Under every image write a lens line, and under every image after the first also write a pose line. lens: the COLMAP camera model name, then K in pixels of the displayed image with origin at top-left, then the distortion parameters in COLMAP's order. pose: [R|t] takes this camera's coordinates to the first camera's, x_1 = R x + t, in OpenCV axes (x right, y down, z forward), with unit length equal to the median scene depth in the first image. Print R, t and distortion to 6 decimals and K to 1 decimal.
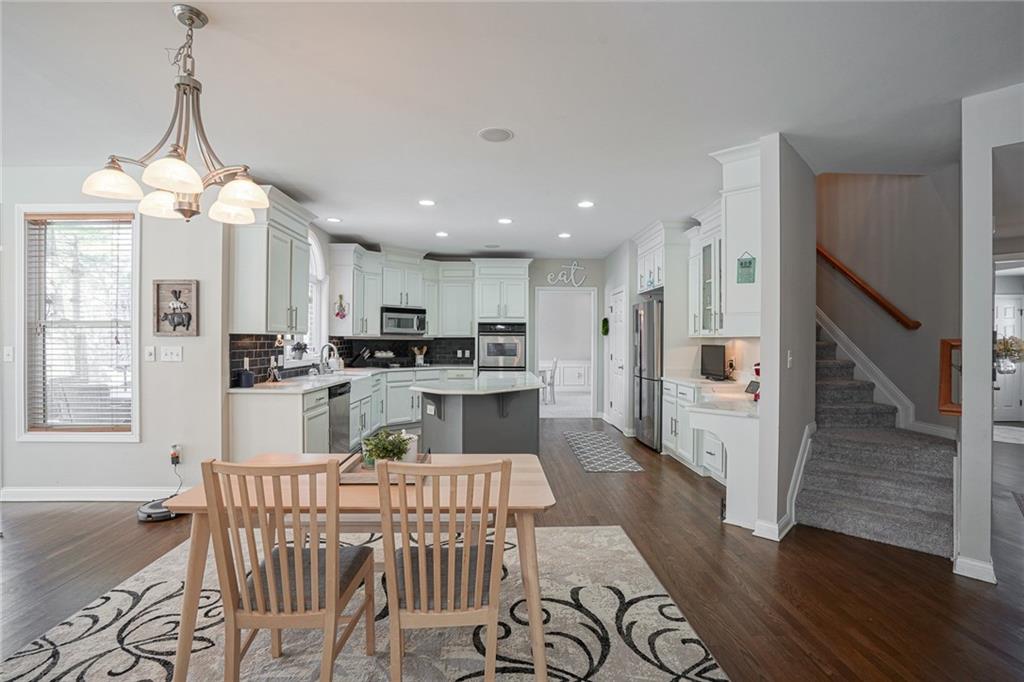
lens RADIAL K [[469.1, 0, 510.0], [0, 469.1, 338.5], [0, 0, 1]] dist [-0.033696, 0.010257]
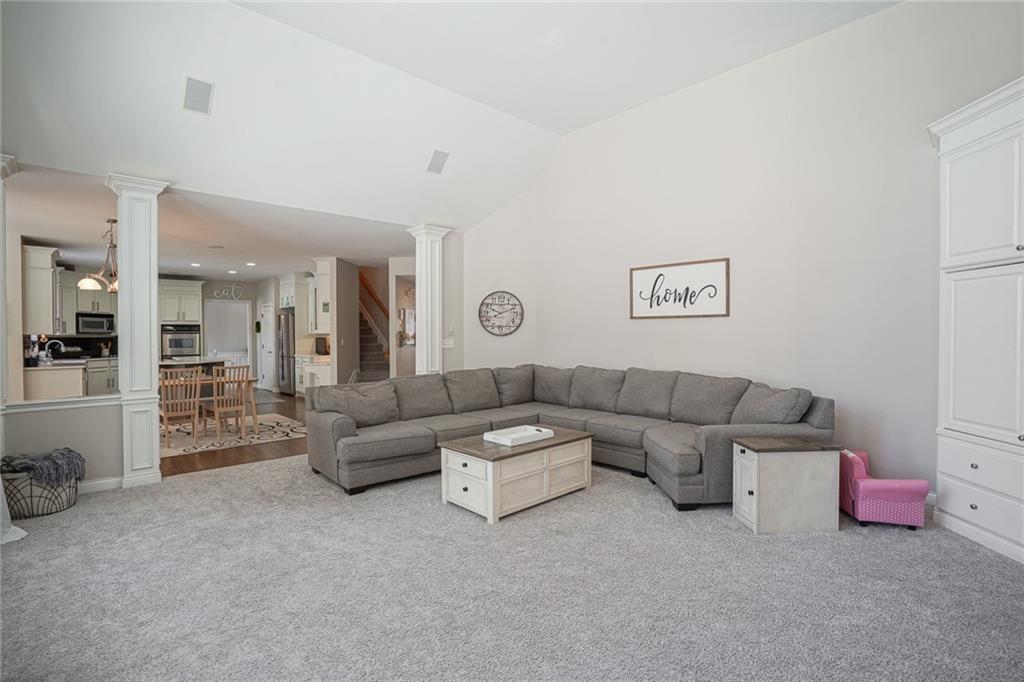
lens RADIAL K [[469.1, 0, 499.0], [0, 469.1, 340.3], [0, 0, 1]] dist [-0.033696, 0.010257]
pose [[0.760592, -0.018381, 0.648969, -0.200783], [0.009314, 0.999805, 0.017401, -0.001088], [-0.649163, -0.007191, 0.760616, -0.727396]]
